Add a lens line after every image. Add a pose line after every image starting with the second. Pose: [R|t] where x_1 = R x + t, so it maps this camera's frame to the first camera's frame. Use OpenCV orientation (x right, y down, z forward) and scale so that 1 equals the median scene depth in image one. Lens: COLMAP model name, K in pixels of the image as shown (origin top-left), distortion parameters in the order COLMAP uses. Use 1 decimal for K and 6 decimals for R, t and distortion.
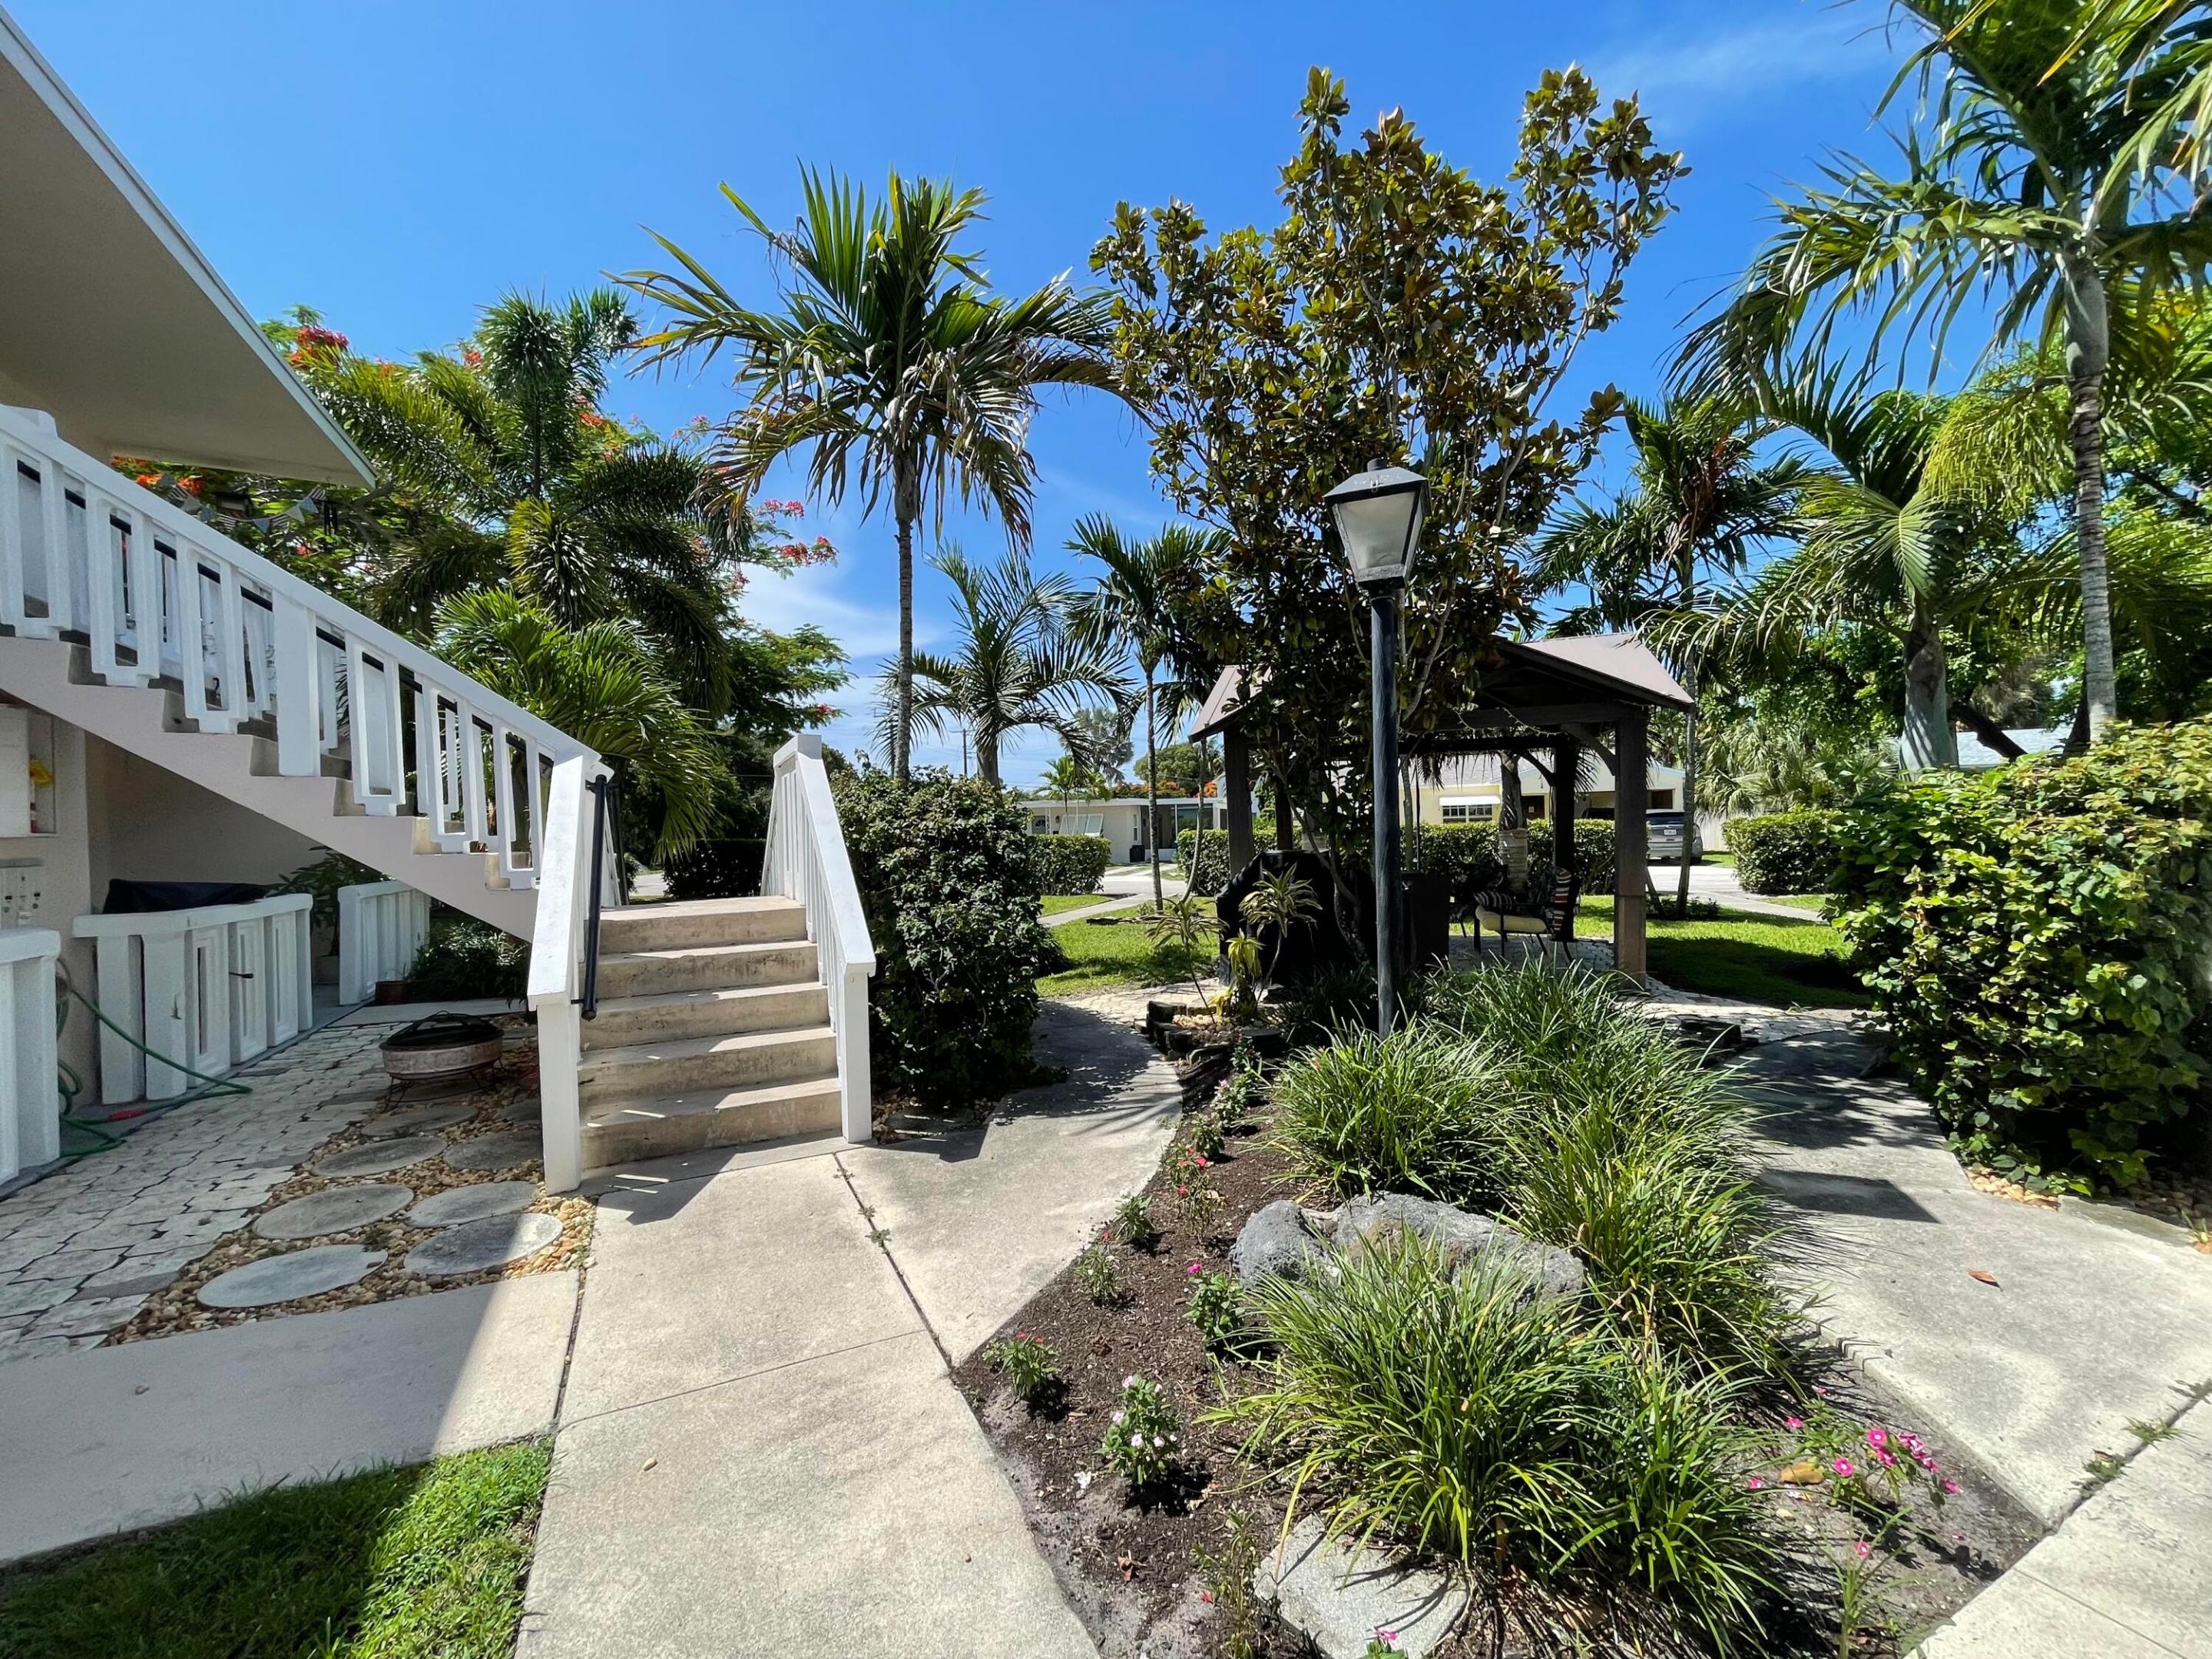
lens RADIAL K [[892.0, 0, 1128.1], [0, 892.0, 827.3], [0, 0, 1]] dist [0.000470, 0.000241]
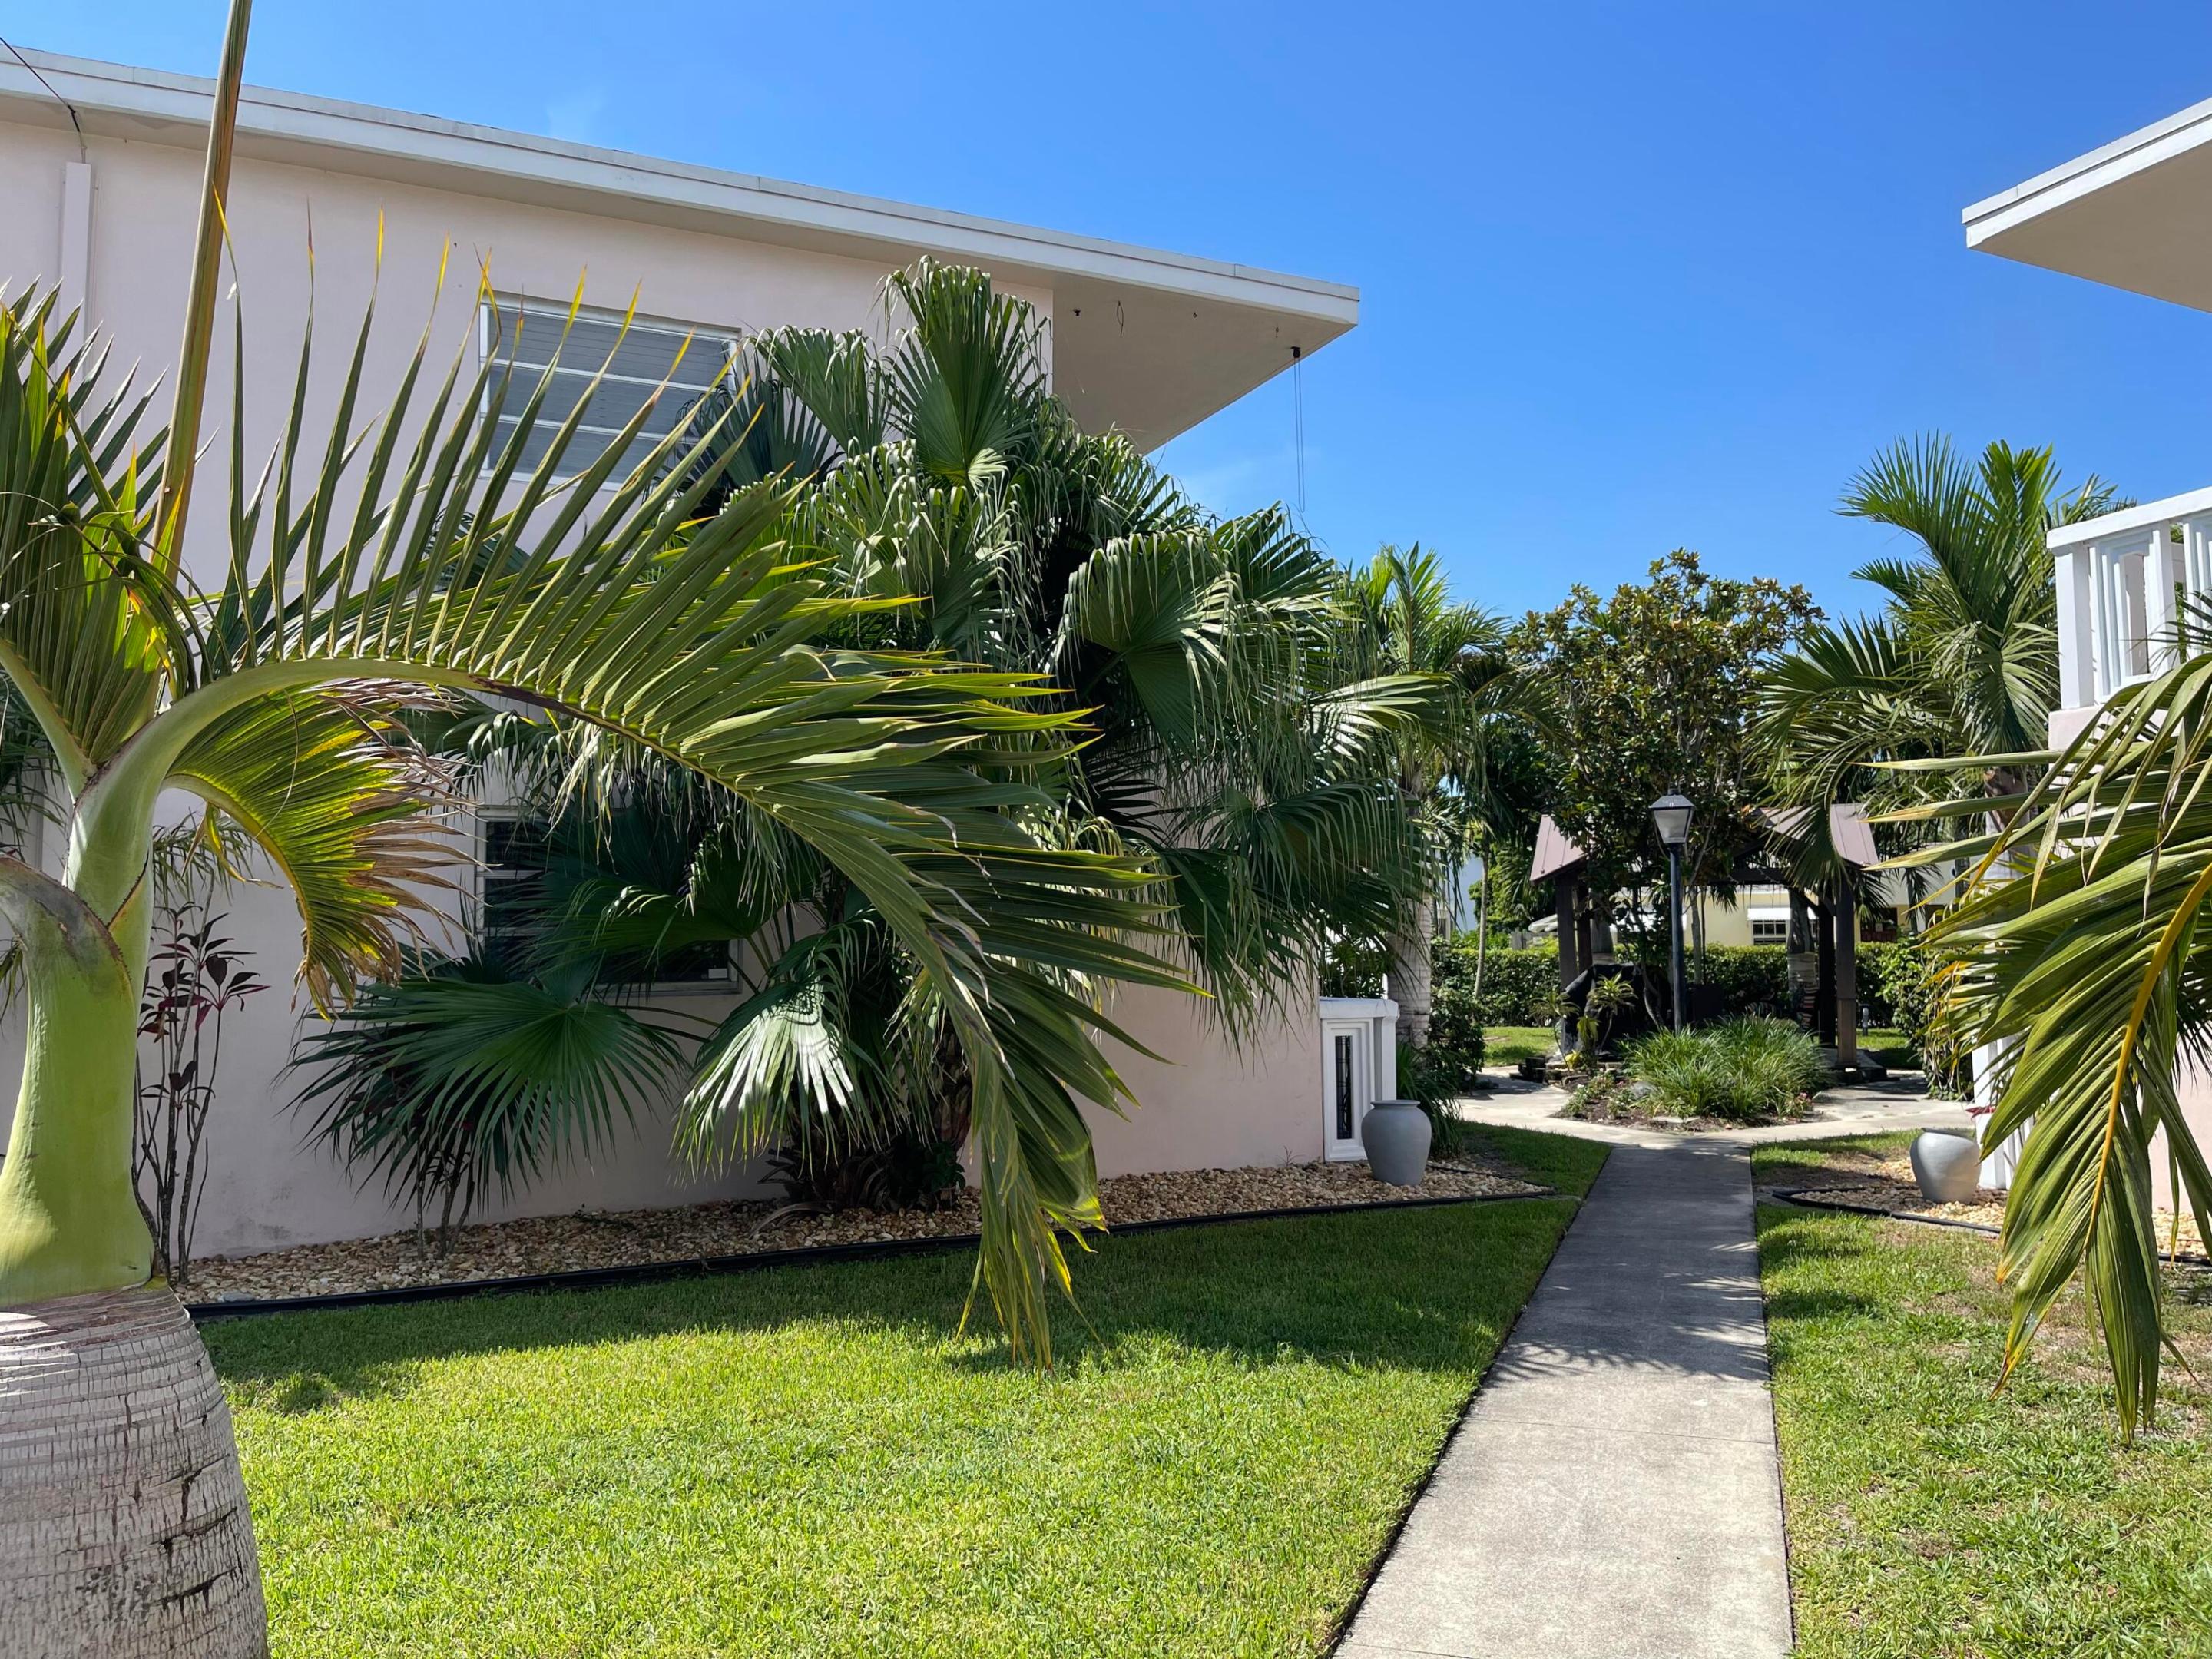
lens RADIAL K [[1760.1, 0, 1106.0], [0, 1760.1, 829.5], [0, 0, 1]] dist [0.064834, -0.148095]
pose [[0.999546, 0.008836, -0.028805, -0.652729], [-0.010657, 0.997913, -0.063689, -0.001374], [0.028182, 0.063967, 0.997554, -2.234665]]
